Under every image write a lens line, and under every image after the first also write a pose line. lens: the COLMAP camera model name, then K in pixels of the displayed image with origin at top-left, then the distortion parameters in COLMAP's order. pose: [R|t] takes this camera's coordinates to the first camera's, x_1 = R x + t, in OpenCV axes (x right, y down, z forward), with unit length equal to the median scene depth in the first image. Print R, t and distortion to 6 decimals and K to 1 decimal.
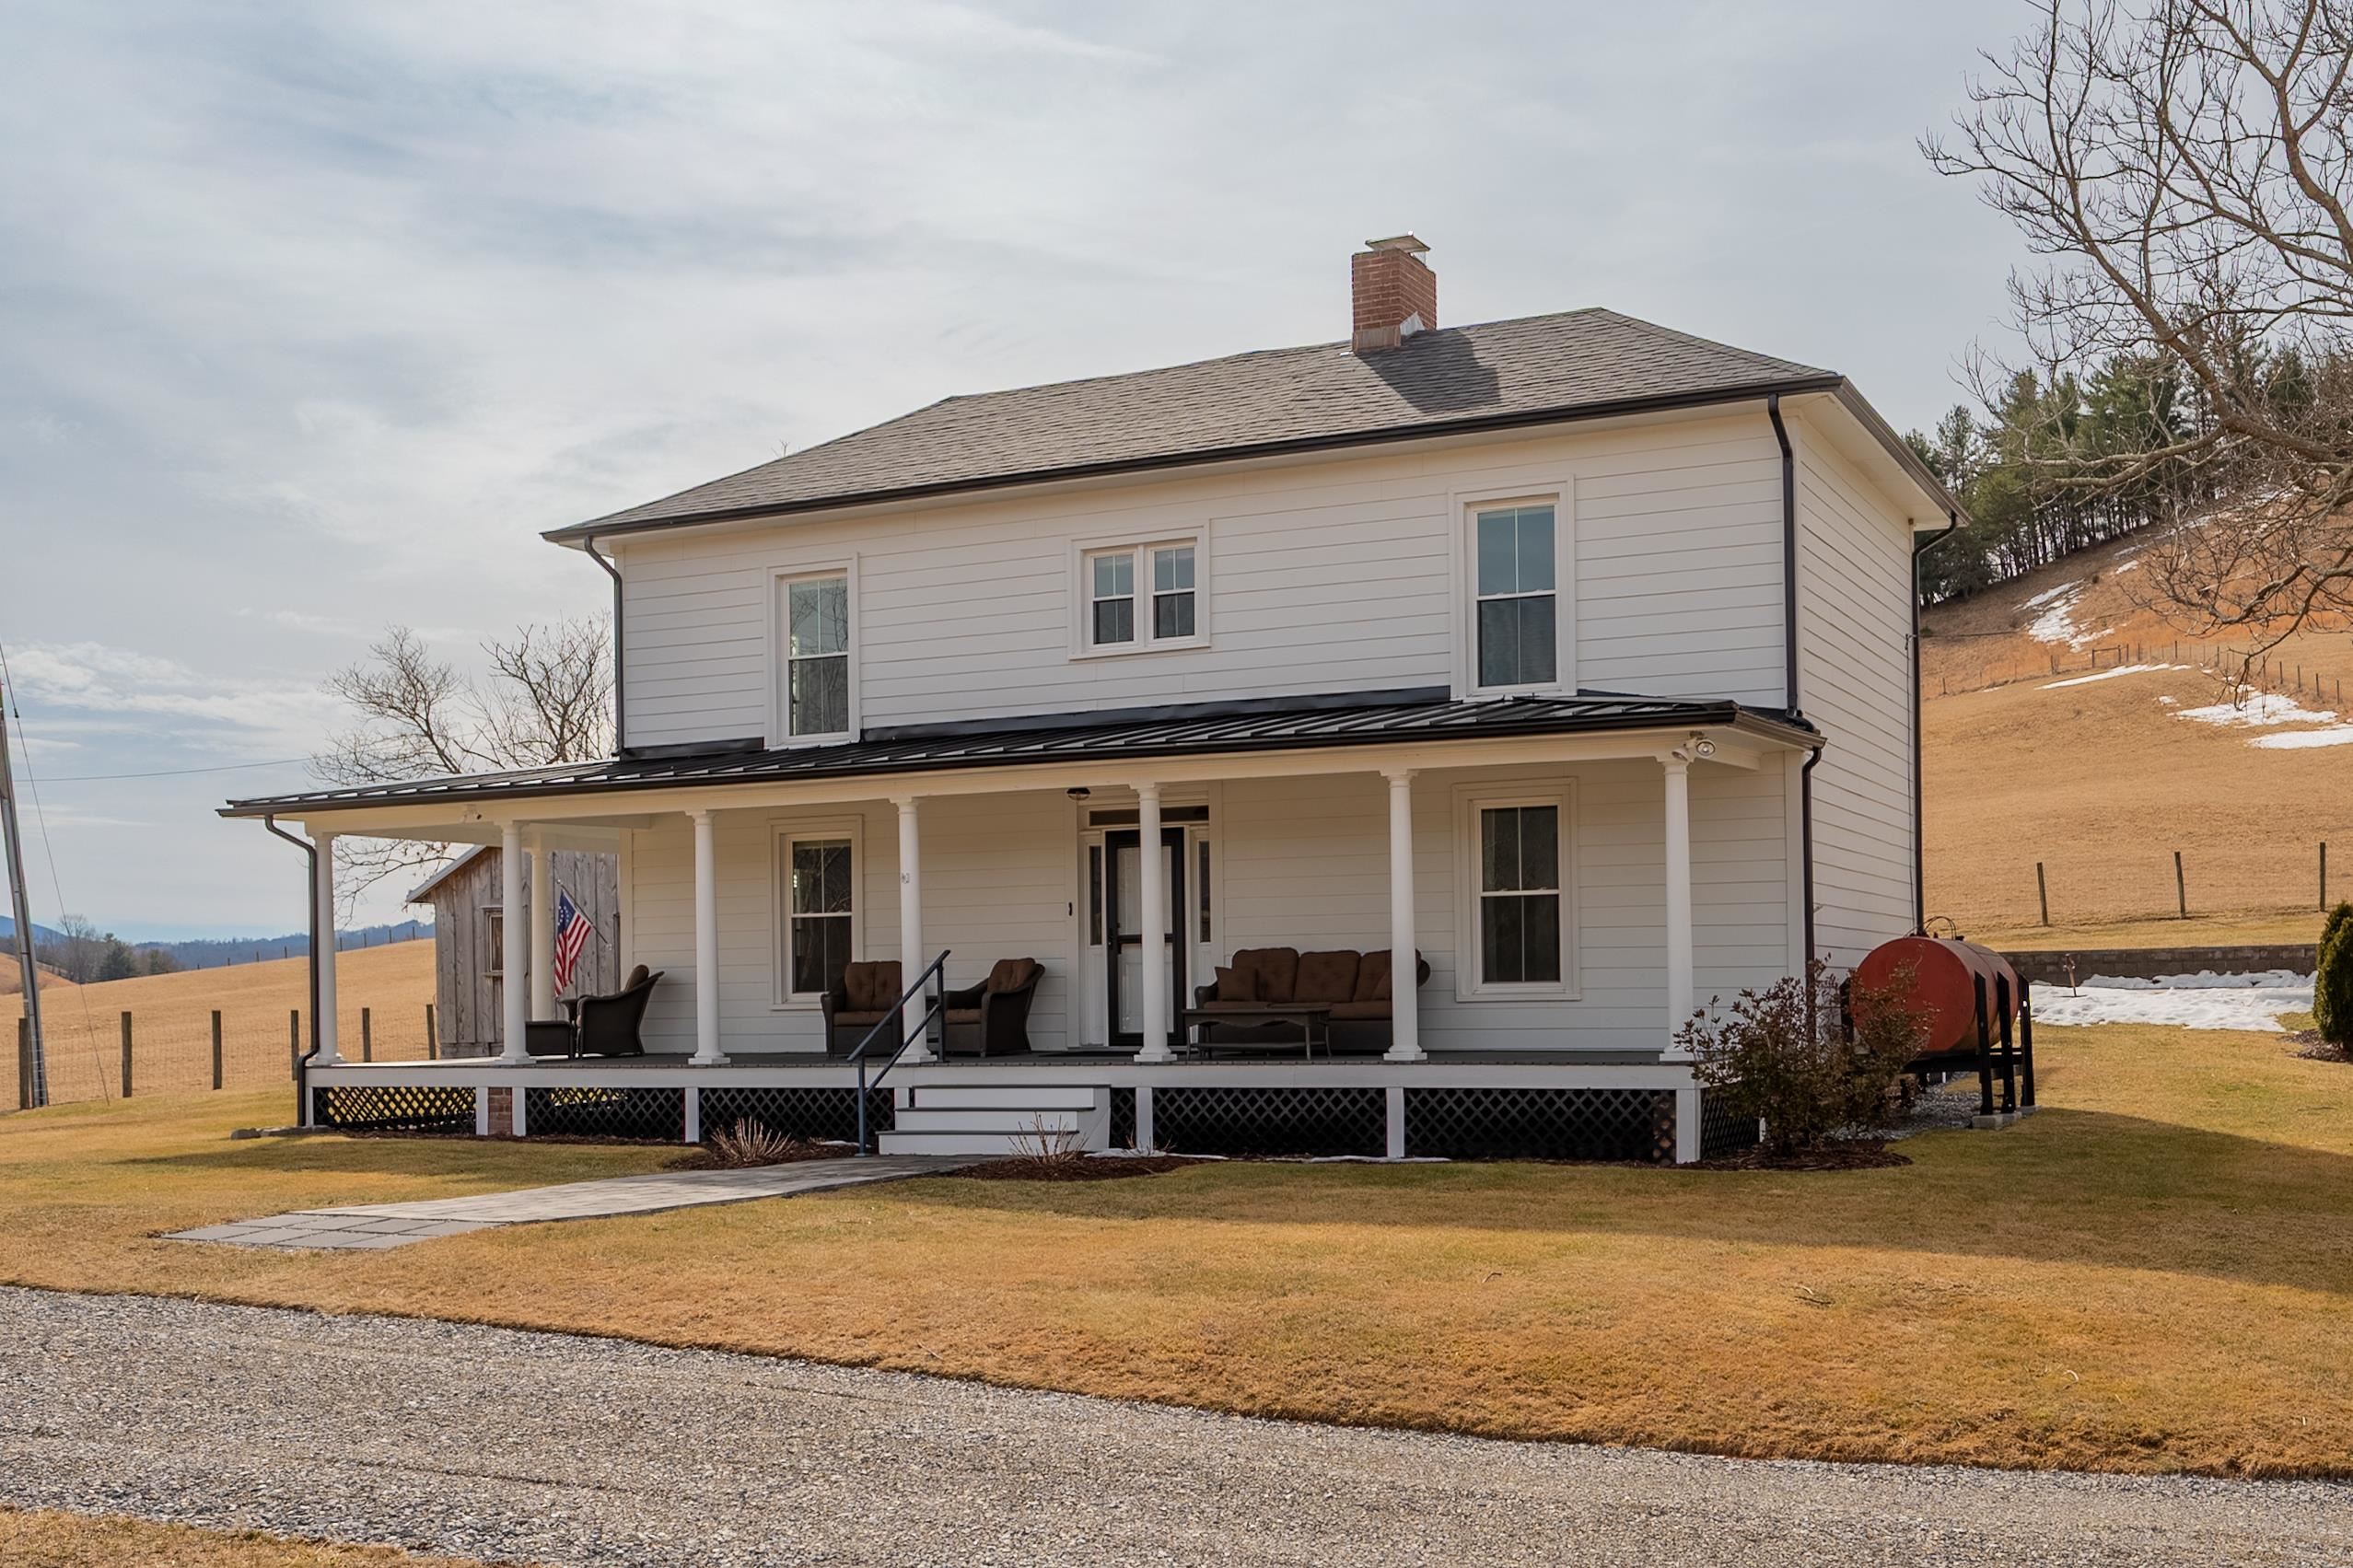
lens RADIAL K [[2352.6, 0, 1271.3], [0, 2352.6, 875.4], [0, 0, 1]] dist [-0.000764, 0.000000]
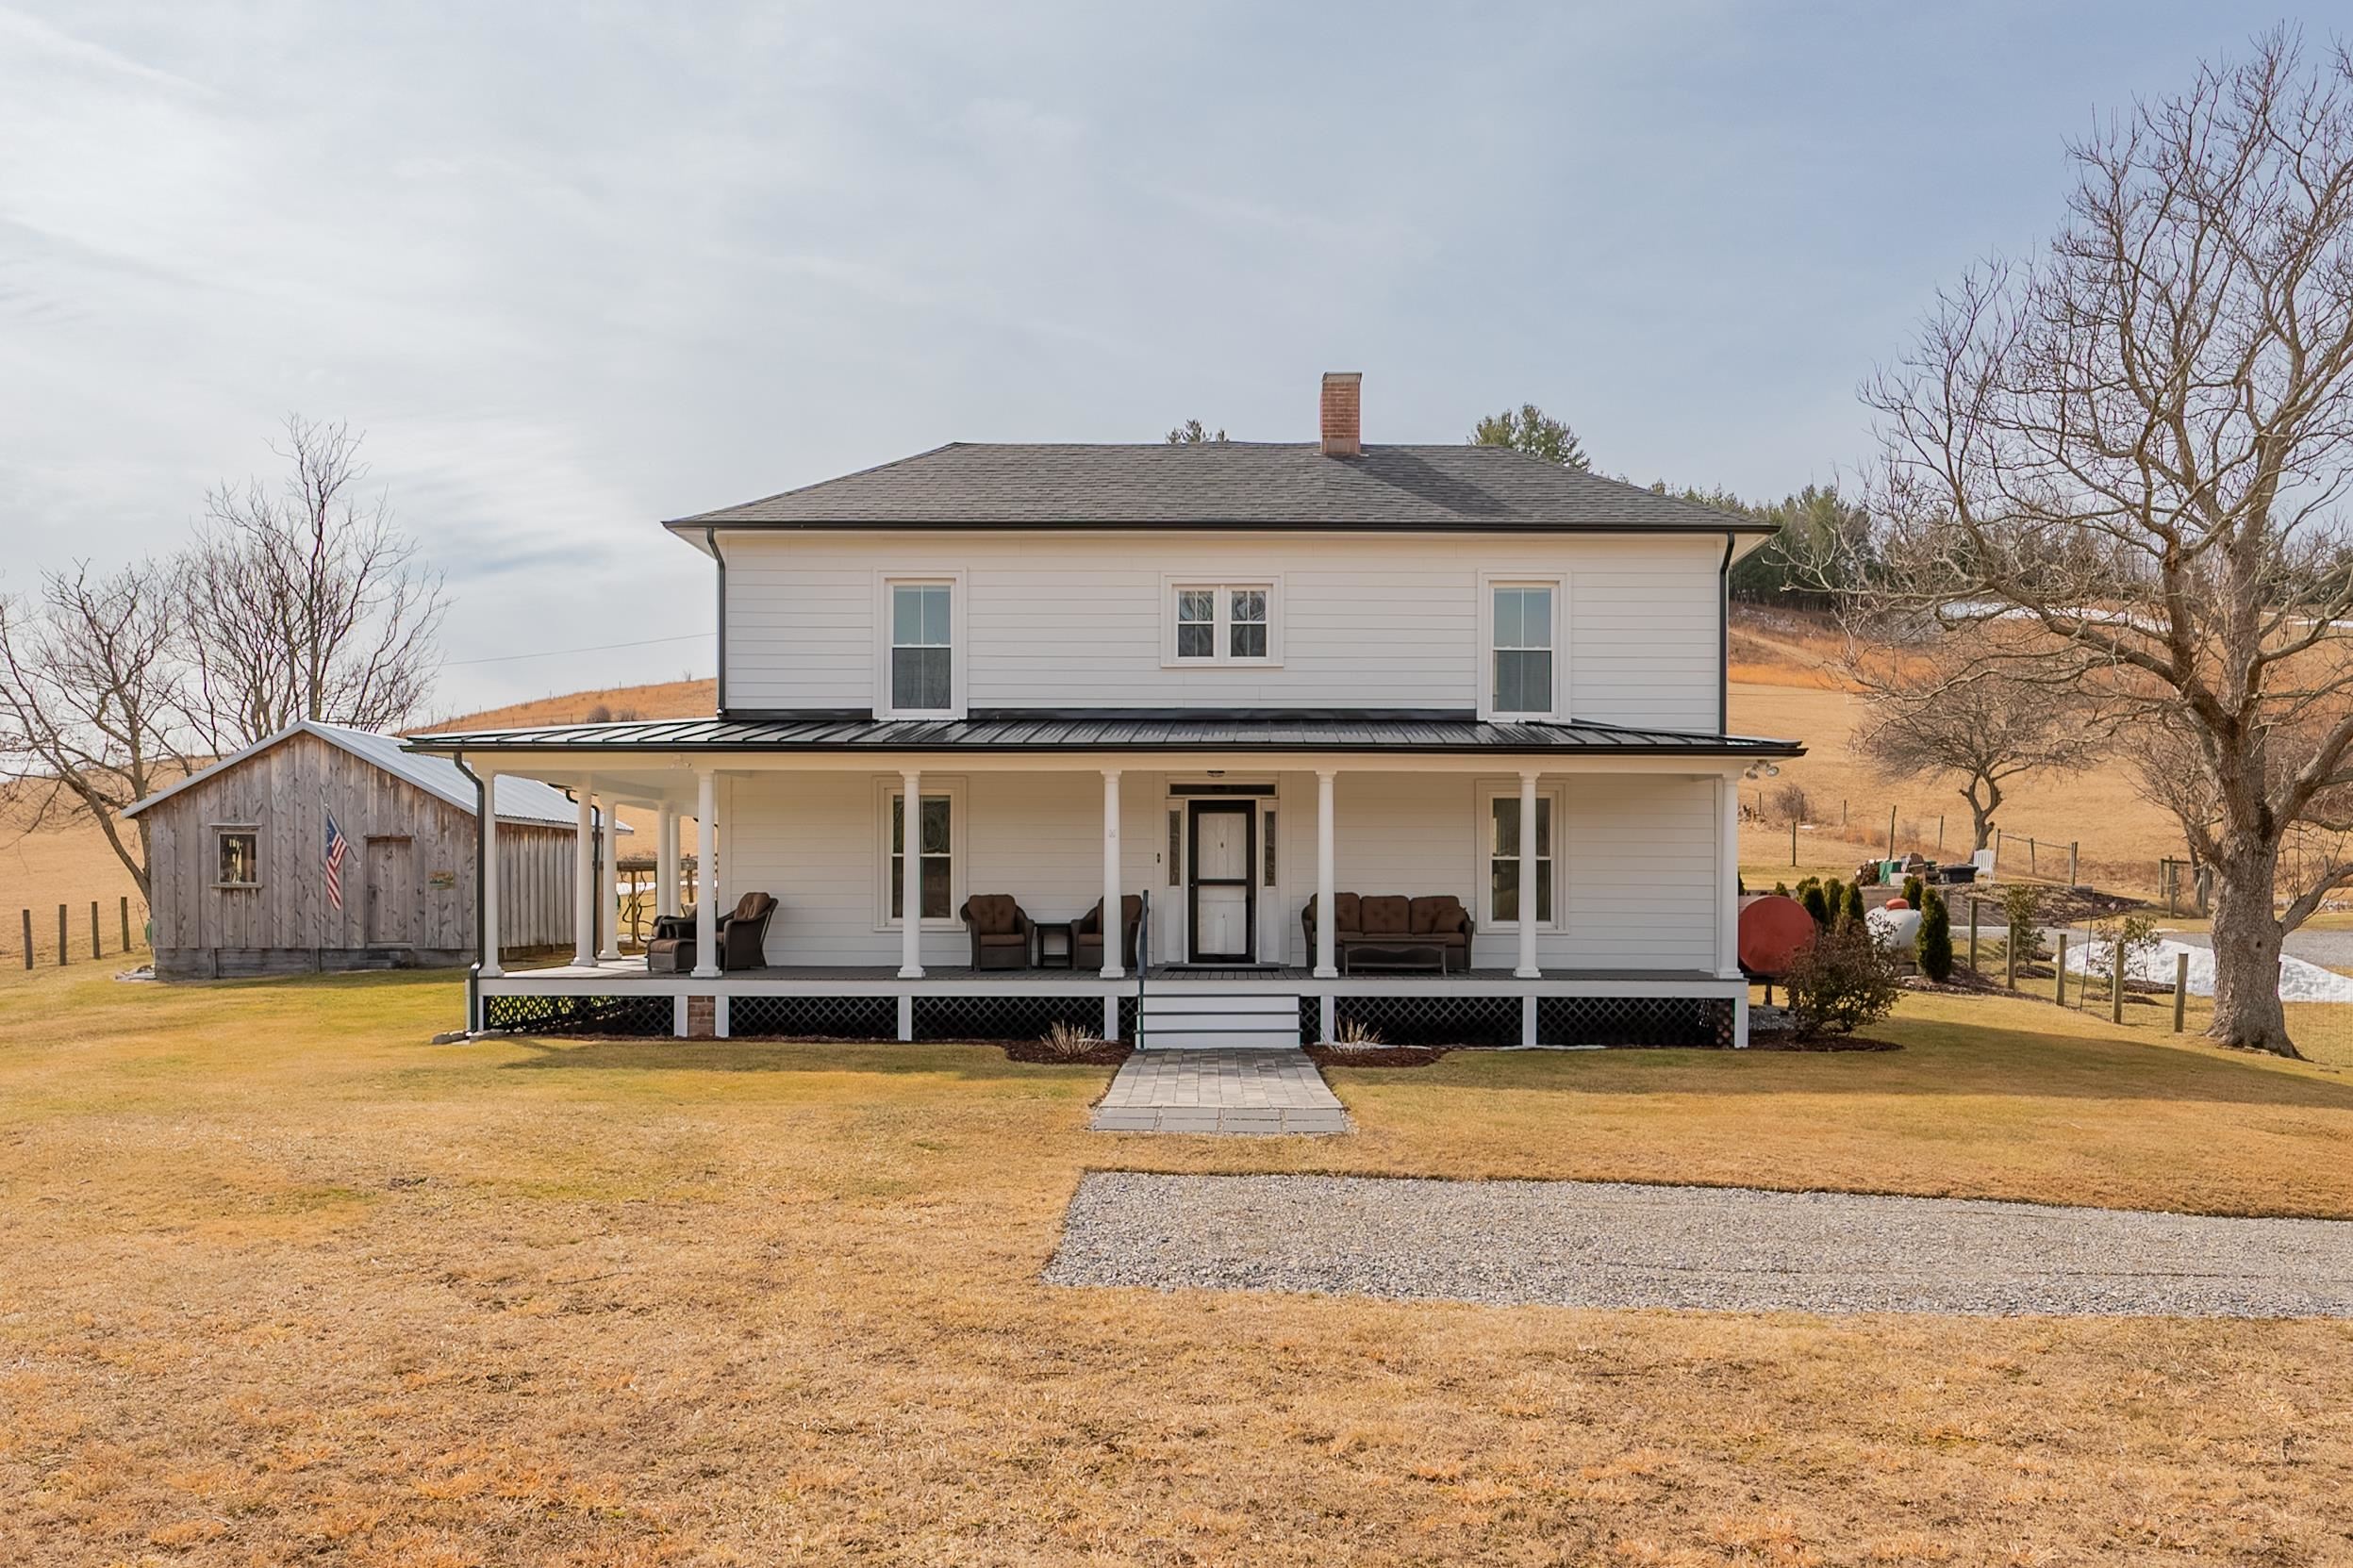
lens RADIAL K [[1826.8, 0, 1186.7], [0, 1826.8, 851.7], [0, 0, 1]] dist [0.003613, 0.002758]
pose [[0.909899, 0.029128, 0.413806, -0.504897], [-0.037537, 0.999221, 0.012202, -0.002409], [-0.413128, -0.026636, 0.910283, 0.071350]]
